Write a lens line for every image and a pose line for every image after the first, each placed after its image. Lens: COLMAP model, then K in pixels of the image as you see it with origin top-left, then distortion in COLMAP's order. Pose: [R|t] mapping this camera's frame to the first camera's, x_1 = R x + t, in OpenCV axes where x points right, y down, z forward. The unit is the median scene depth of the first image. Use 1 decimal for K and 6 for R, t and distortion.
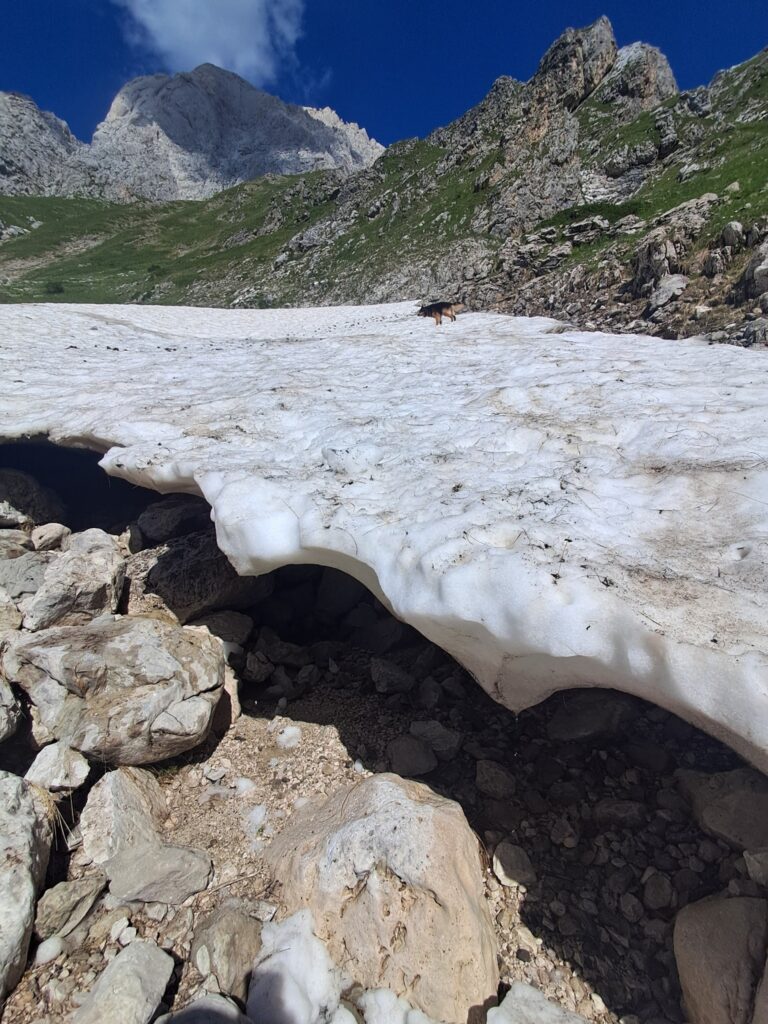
lens RADIAL K [[477.1, 0, 389.6], [0, 477.1, 512.5], [0, 0, 1]] dist [-0.000108, -0.016880]
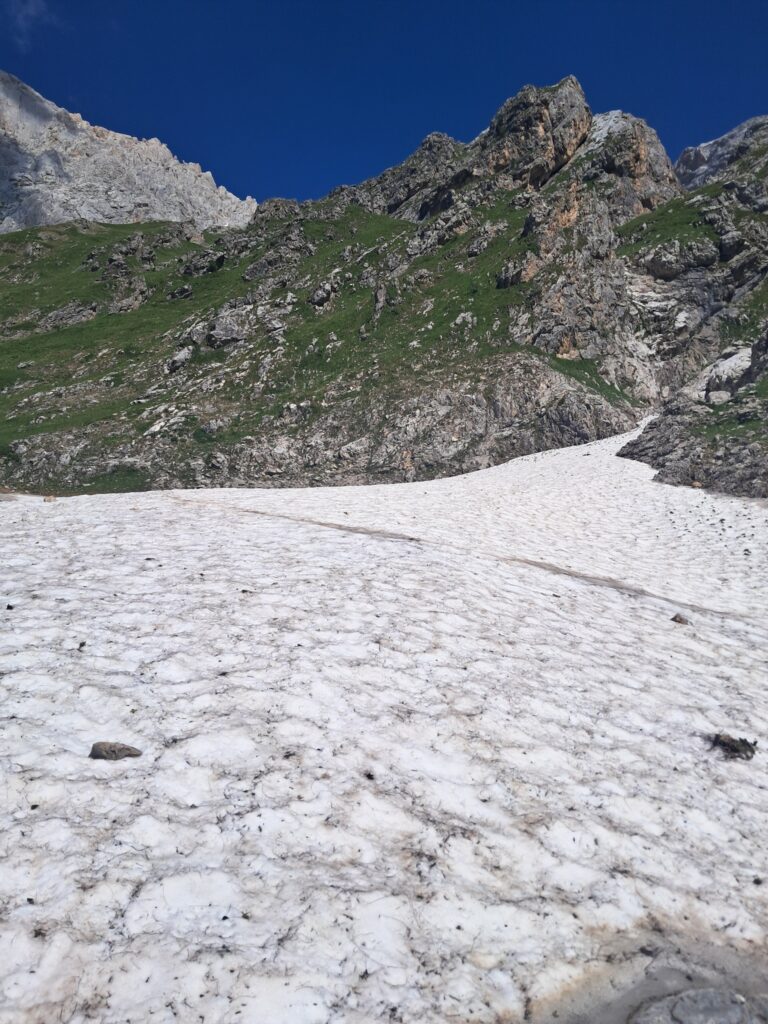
lens RADIAL K [[806.5, 0, 384.0], [0, 806.5, 512.0], [0, 0, 1]] dist [0.006297, -0.006191]
pose [[0.980360, 0.026272, 0.195457, -0.159233], [0.031370, 0.957695, -0.286070, -0.042295], [-0.194704, 0.286583, 0.938062, 0.047111]]
